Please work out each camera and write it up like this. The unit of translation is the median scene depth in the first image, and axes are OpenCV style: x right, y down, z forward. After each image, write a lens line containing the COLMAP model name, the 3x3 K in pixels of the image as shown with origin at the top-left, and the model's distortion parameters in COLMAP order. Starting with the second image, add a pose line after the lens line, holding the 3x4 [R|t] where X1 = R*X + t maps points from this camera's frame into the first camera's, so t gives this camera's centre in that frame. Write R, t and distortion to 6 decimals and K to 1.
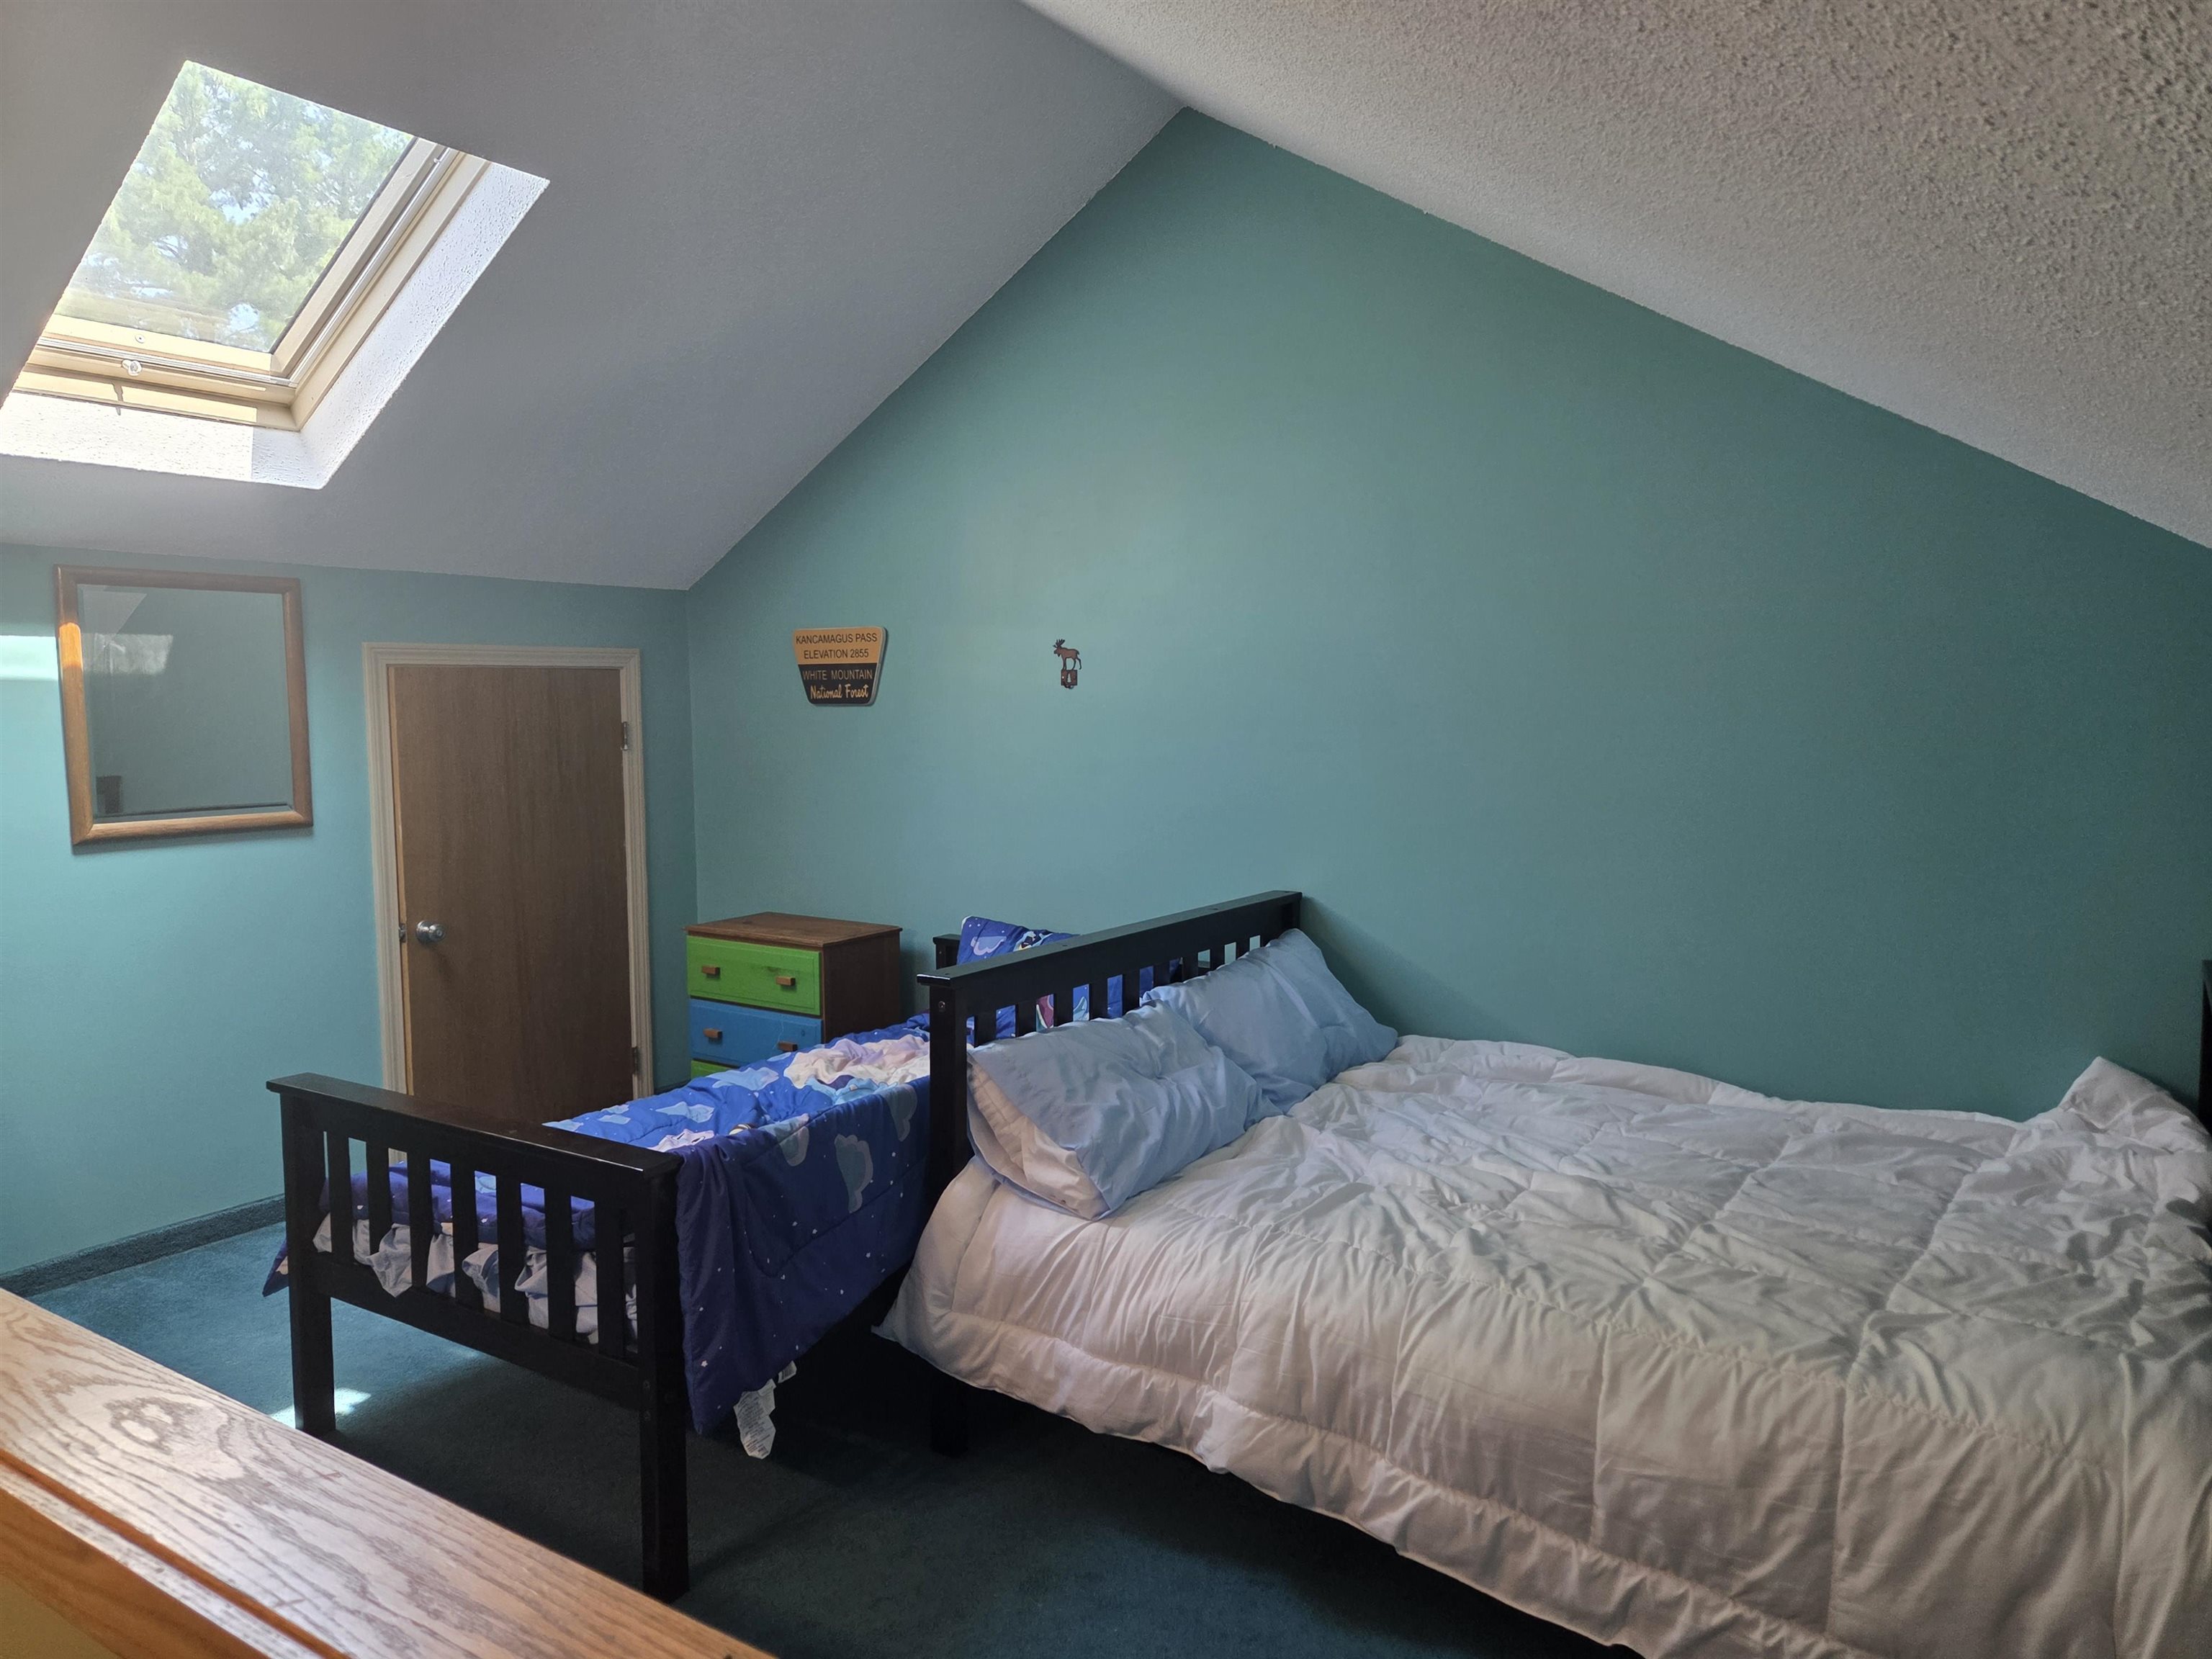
lens RADIAL K [[1499.8, 0, 1100.3], [0, 1499.8, 836.8], [0, 0, 1]] dist [0.086695, -0.062564]
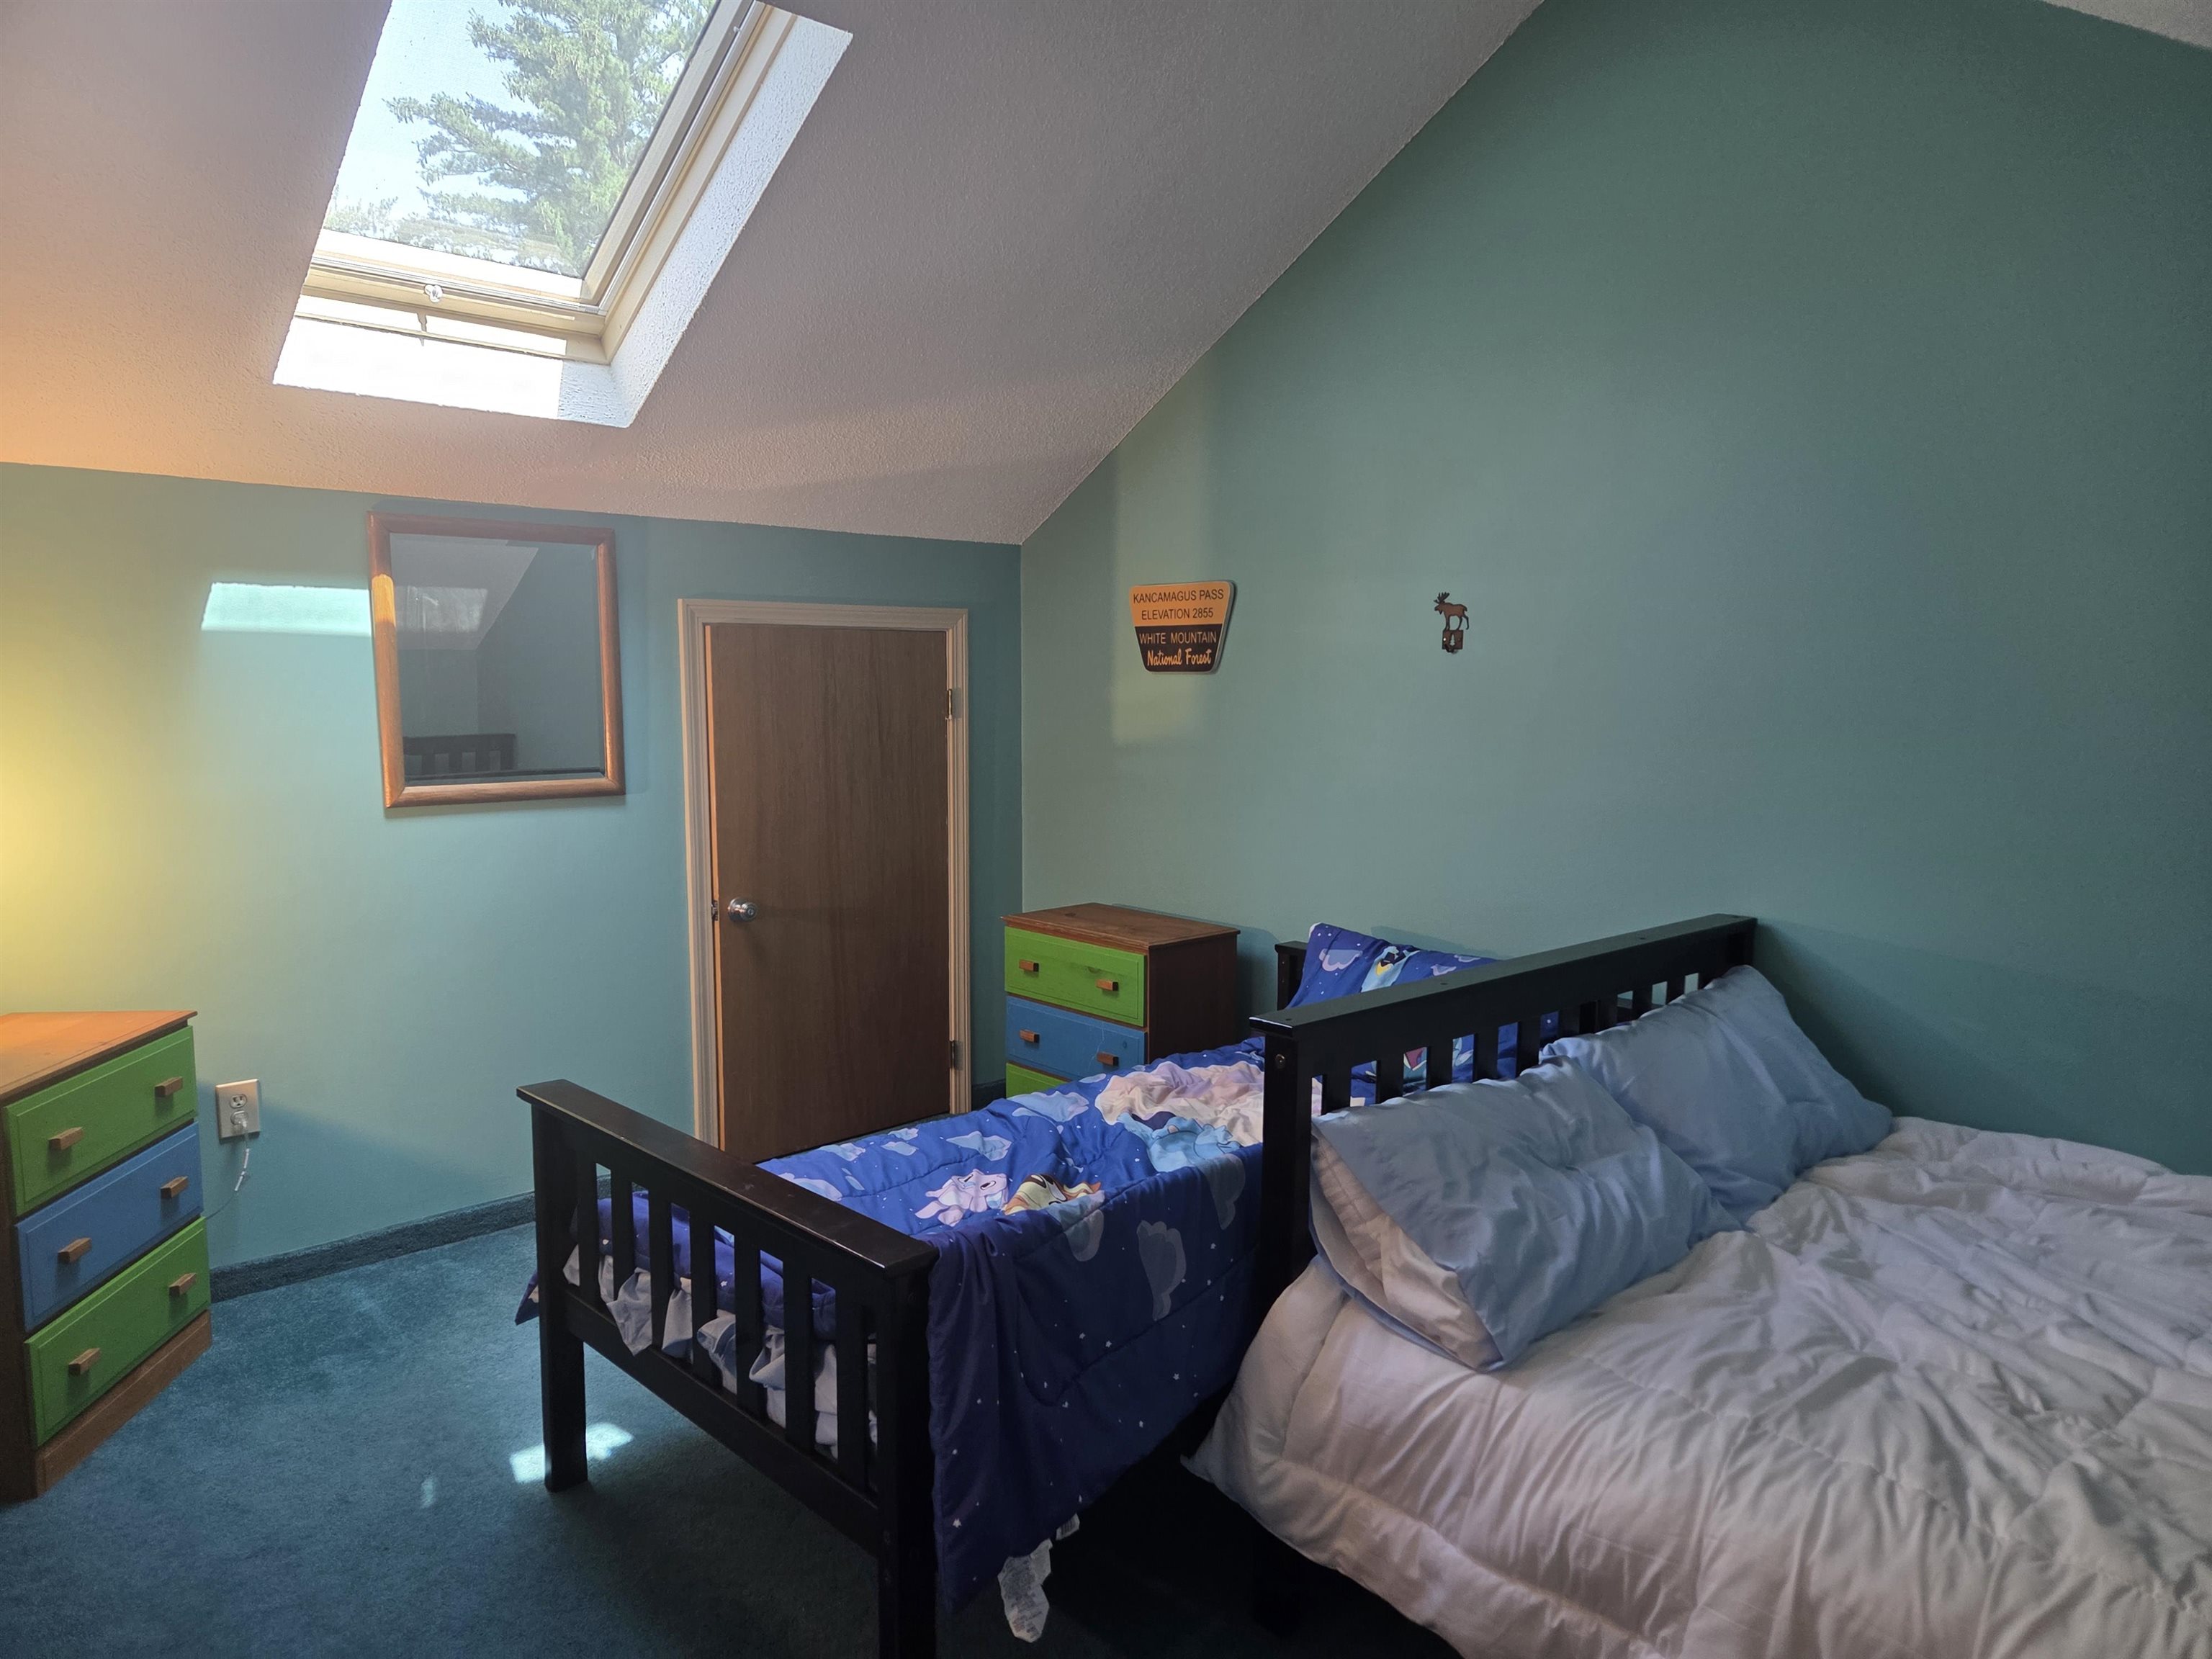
lens RADIAL K [[1499.8, 0, 1100.3], [0, 1499.8, 836.8], [0, 0, 1]] dist [0.086695, -0.062564]
pose [[0.972663, 0.036450, -0.229343, -0.020362], [-0.032683, 0.999262, 0.020203, -0.012284], [0.229910, -0.012155, 0.973136, 0.206848]]
